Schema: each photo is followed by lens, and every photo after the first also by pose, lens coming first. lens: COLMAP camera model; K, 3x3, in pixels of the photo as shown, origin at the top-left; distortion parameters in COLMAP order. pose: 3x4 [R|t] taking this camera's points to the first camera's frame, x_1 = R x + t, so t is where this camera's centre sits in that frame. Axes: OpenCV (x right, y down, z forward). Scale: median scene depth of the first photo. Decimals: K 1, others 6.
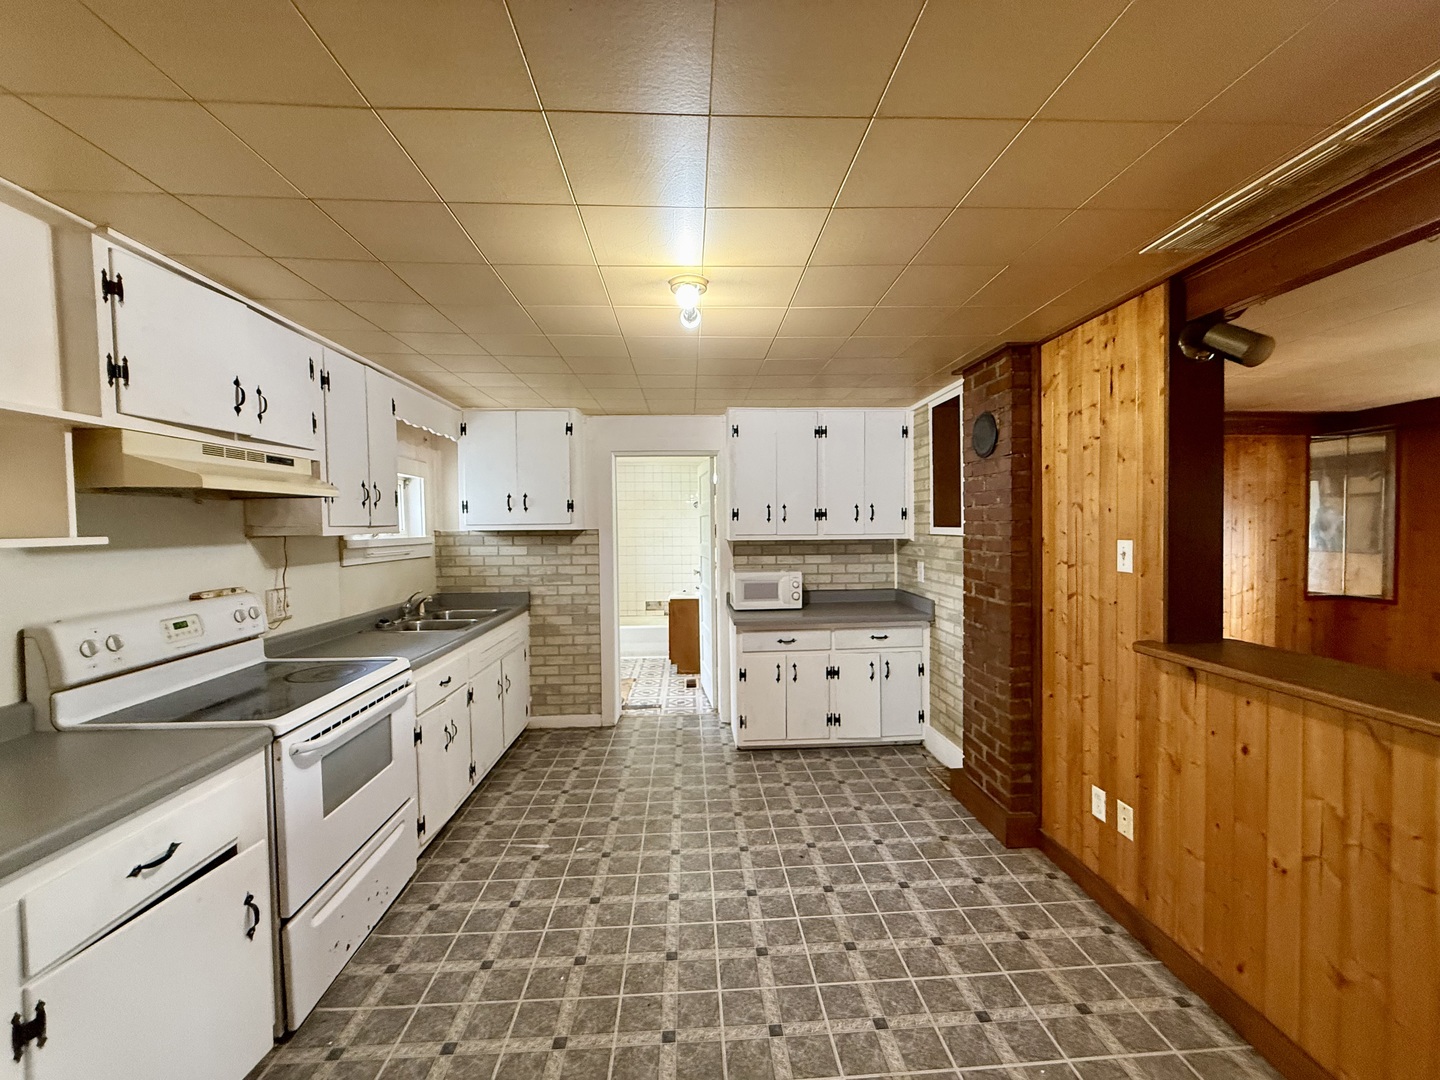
lens RADIAL K [[571.3, 0, 718.3], [0, 571.3, 544.7], [0, 0, 1]] dist [-0.000374, 0.000088]
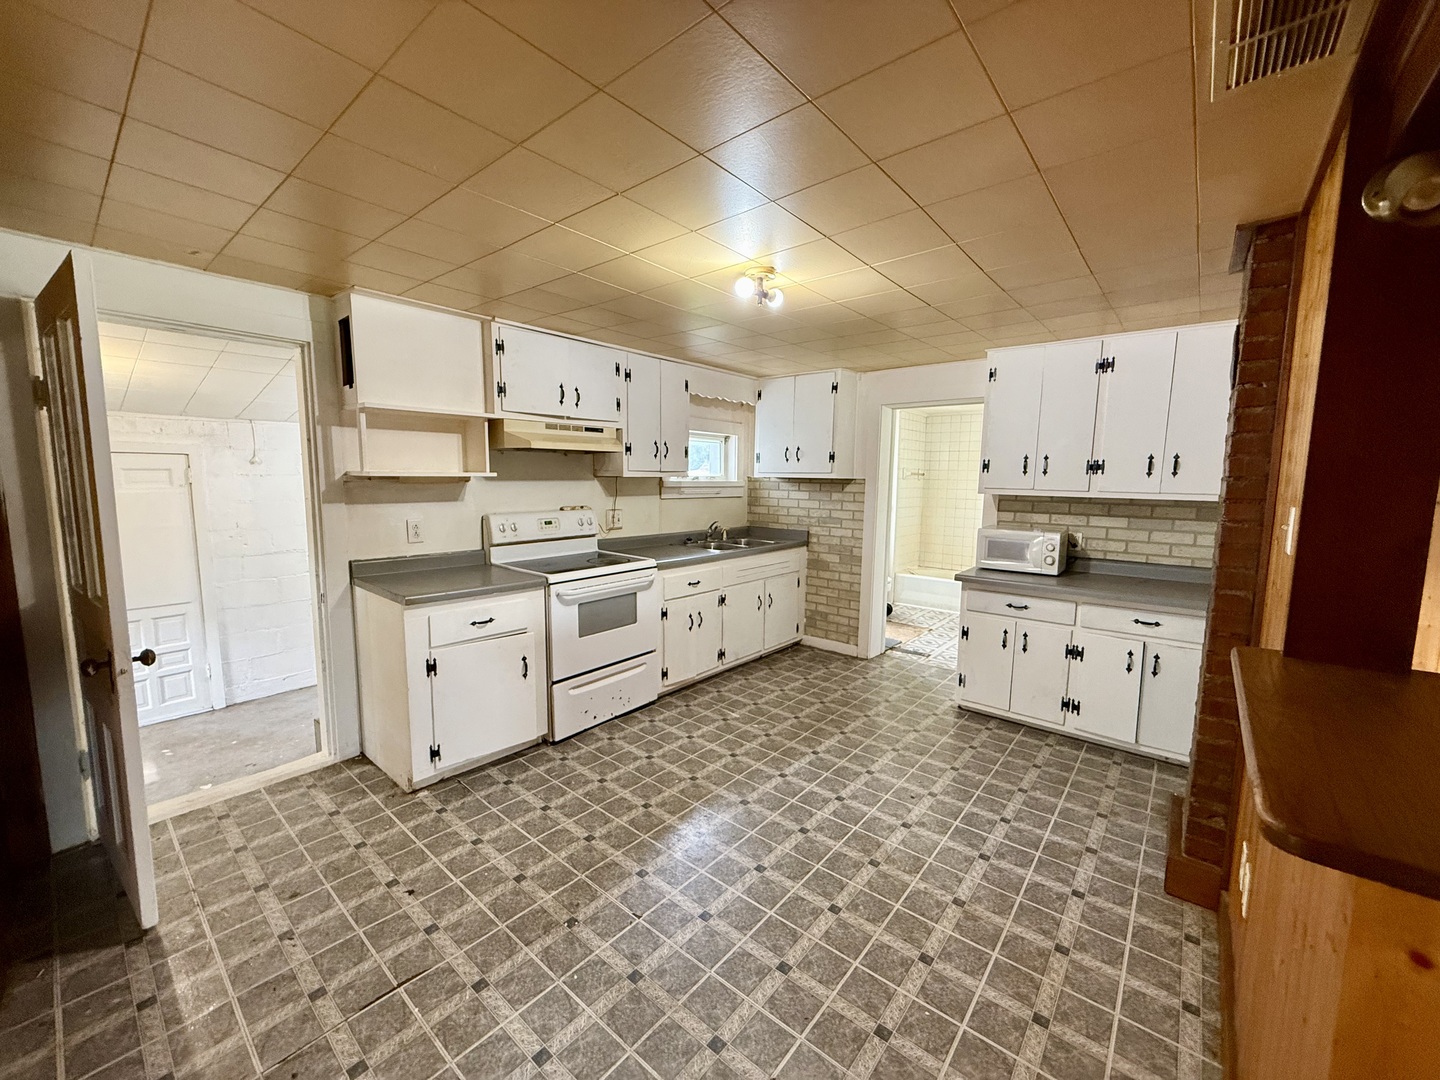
lens RADIAL K [[571.3, 0, 718.2], [0, 571.3, 546.7], [0, 0, 1]] dist [-0.000374, 0.000088]
pose [[0.729110, 0.104578, -0.676359, 0.534108], [-0.044705, 0.993423, 0.105410, -0.001459], [0.682935, -0.046619, 0.728990, 0.019485]]
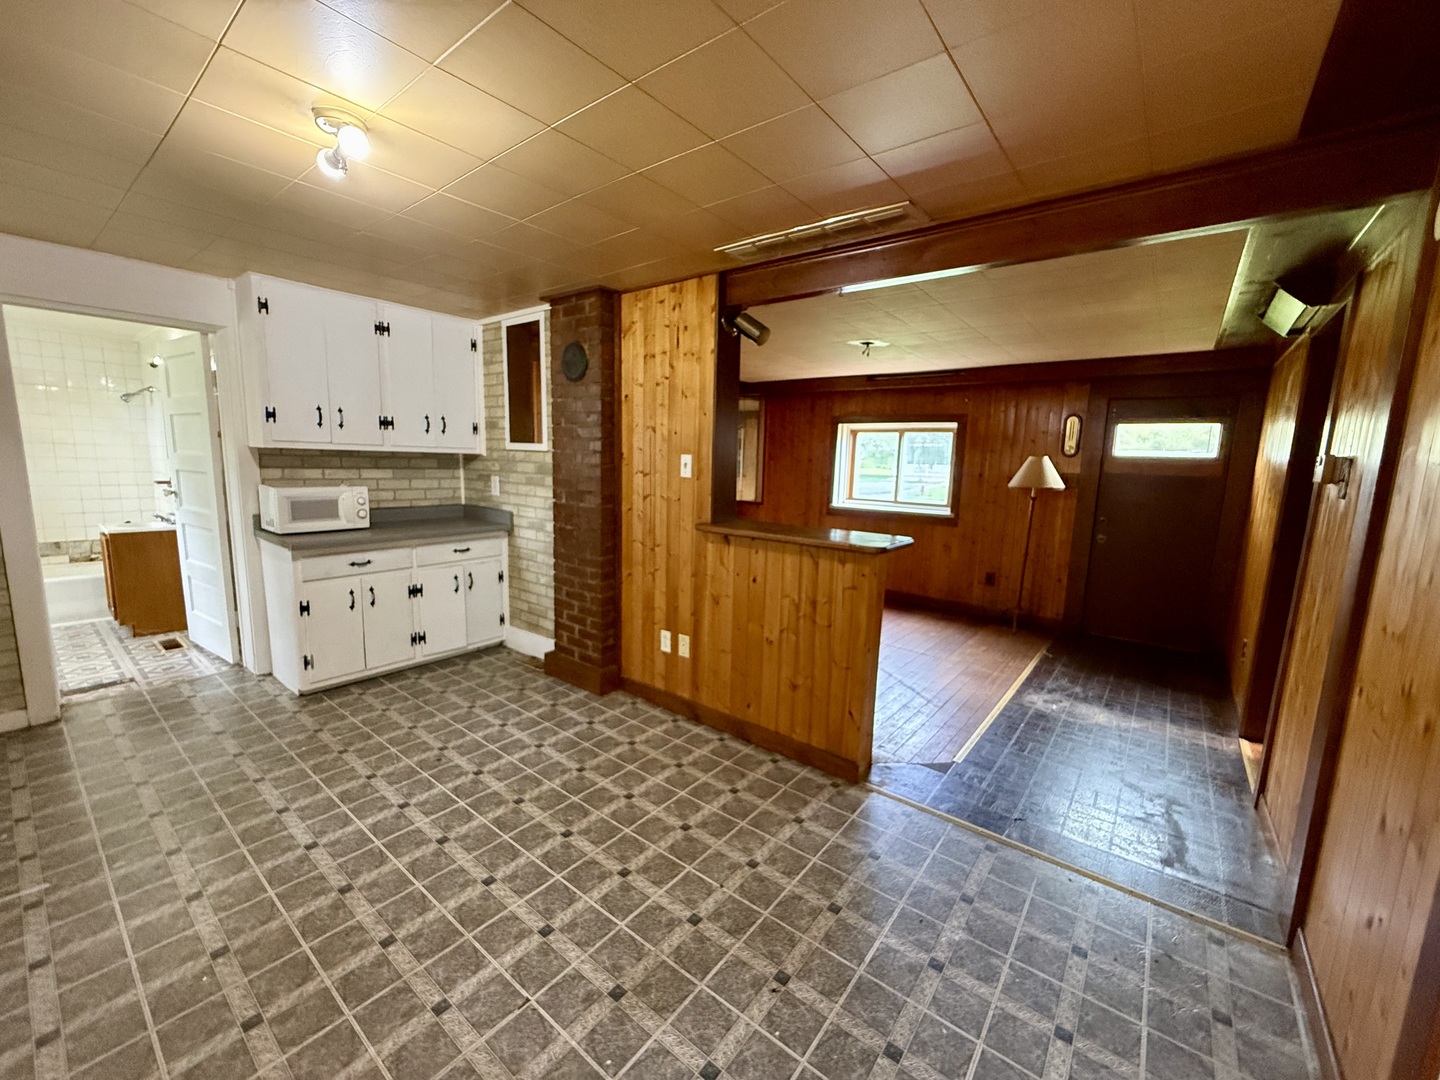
lens RADIAL K [[571.3, 0, 718.9], [0, 571.3, 544.6], [0, 0, 1]] dist [-0.000374, 0.000088]
pose [[0.660410, -0.082249, 0.746387, -0.248762], [-0.013620, 0.992508, 0.121421, 0.032224], [-0.750781, -0.090353, 0.654342, -0.010563]]
